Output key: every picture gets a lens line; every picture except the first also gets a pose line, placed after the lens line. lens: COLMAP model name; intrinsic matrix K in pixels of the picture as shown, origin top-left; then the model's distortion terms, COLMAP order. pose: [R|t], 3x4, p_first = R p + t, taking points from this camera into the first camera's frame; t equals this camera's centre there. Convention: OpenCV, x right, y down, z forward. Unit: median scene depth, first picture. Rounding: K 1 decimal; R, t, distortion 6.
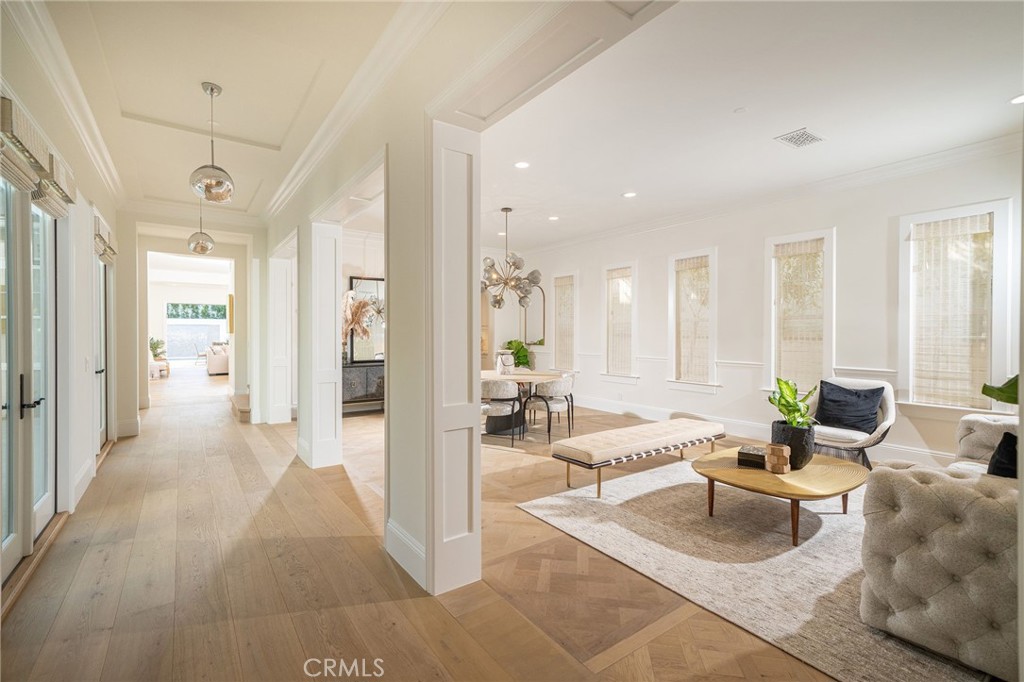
lens RADIAL K [[455.5, 0, 509.4], [0, 455.5, 344.0], [0, 0, 1]] dist [-0.000108, 0.000239]
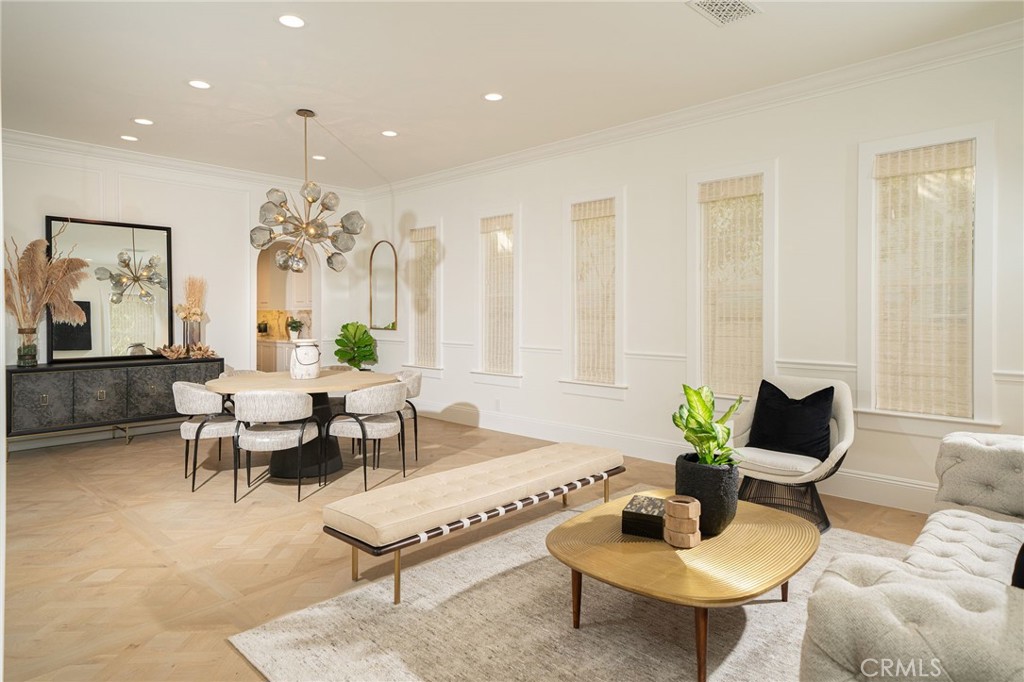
lens RADIAL K [[616.7, 0, 511.0], [0, 616.7, 331.8], [0, 0, 1]] dist [0.014886, -0.000863]
pose [[0.980162, -0.008278, 0.198026, 0.163446], [0.006732, 0.999941, 0.008475, -0.003497], [-0.198084, -0.006974, 0.980160, 0.195371]]
